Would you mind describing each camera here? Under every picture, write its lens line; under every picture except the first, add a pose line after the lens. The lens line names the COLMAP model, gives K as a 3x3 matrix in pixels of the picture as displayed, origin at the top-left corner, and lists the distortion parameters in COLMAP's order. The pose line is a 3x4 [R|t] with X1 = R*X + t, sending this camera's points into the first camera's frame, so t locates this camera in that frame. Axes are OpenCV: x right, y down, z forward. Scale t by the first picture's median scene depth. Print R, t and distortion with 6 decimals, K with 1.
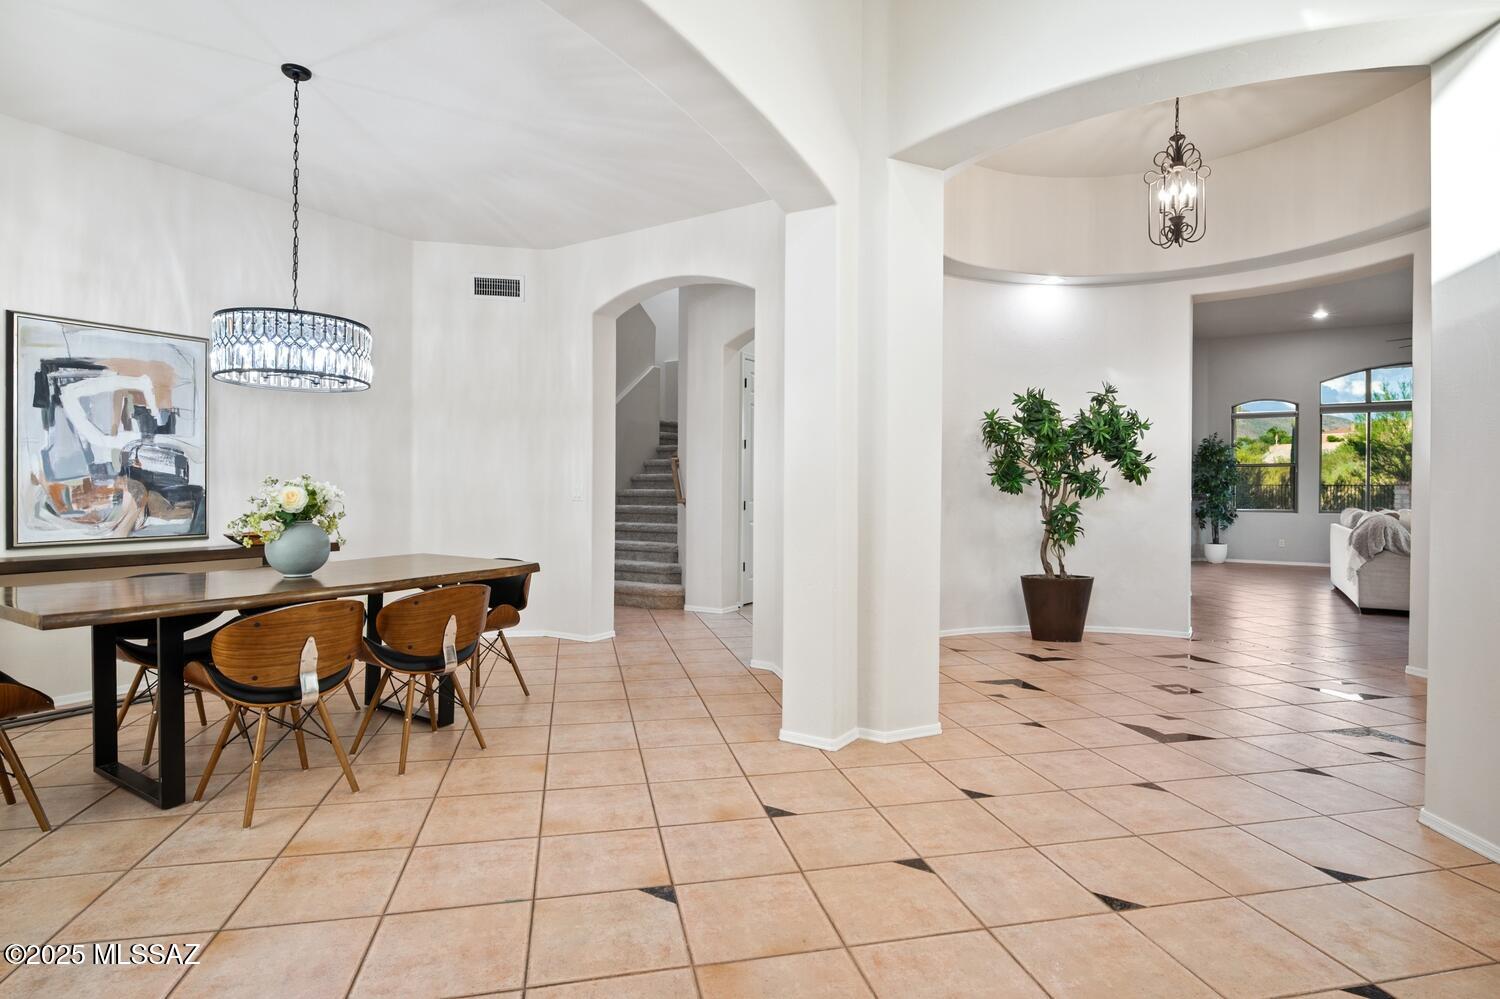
lens RADIAL K [[775.2, 0, 751.7], [0, 775.2, 486.9], [0, 0, 1]] dist [-0.001418, -0.000008]
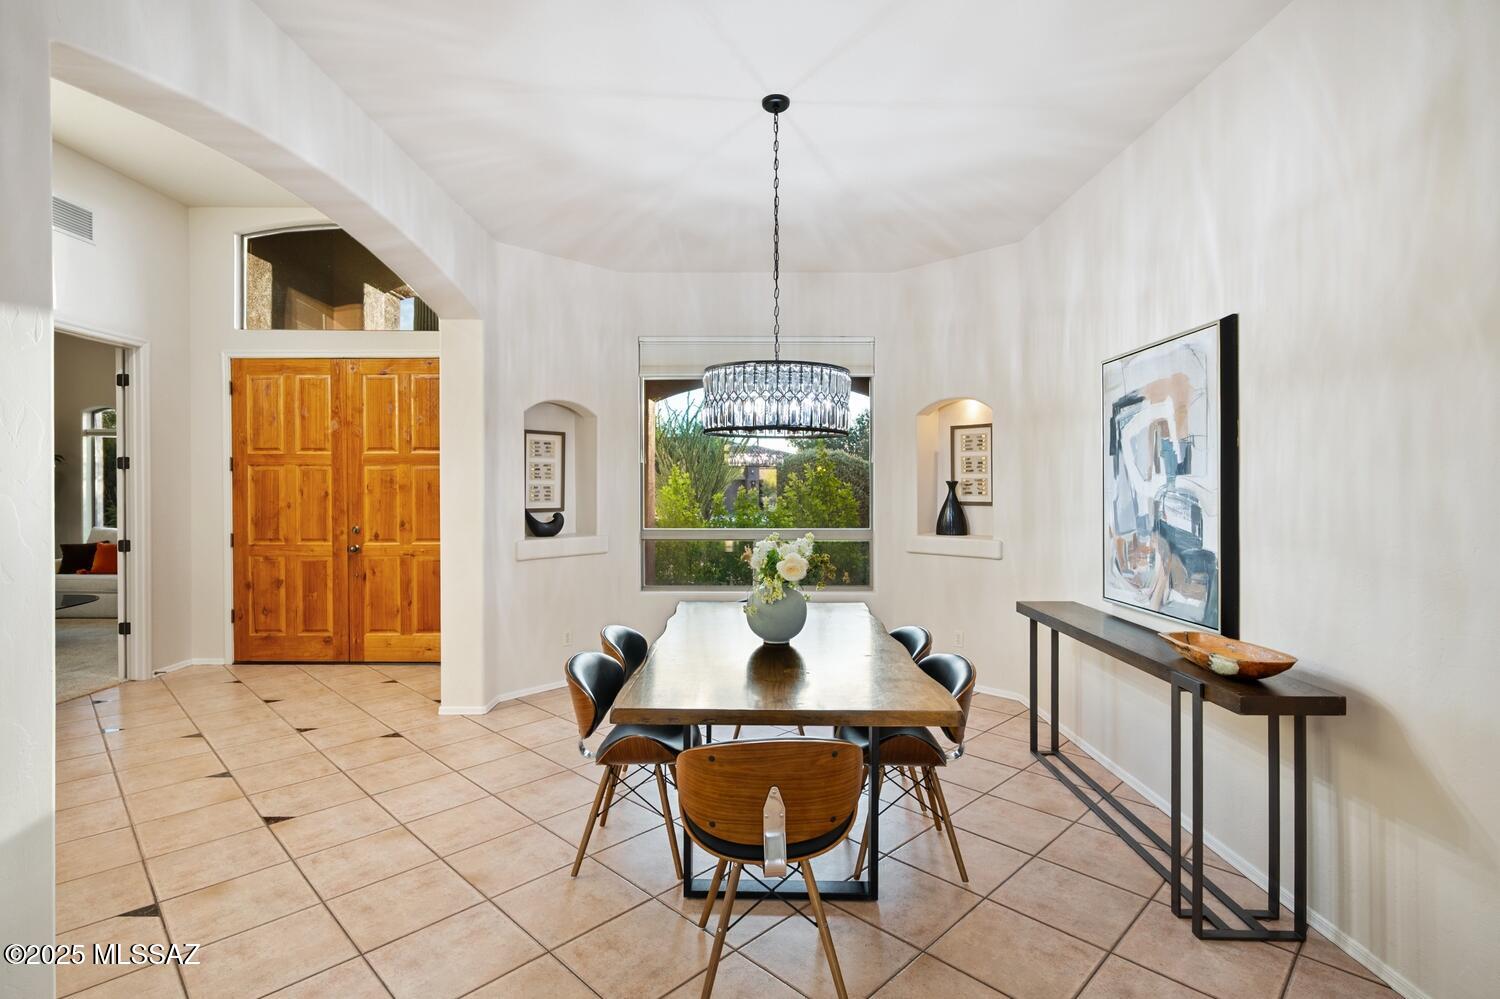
lens RADIAL K [[724.7, 0, 749.6], [0, 724.7, 492.3], [0, 0, 1]] dist [-0.004851, 0.000536]
pose [[-0.847079, -0.004002, -0.531453, -0.077085], [-0.007013, 0.999969, 0.003648, -0.052906], [0.531421, 0.006817, -0.847080, 1.376062]]
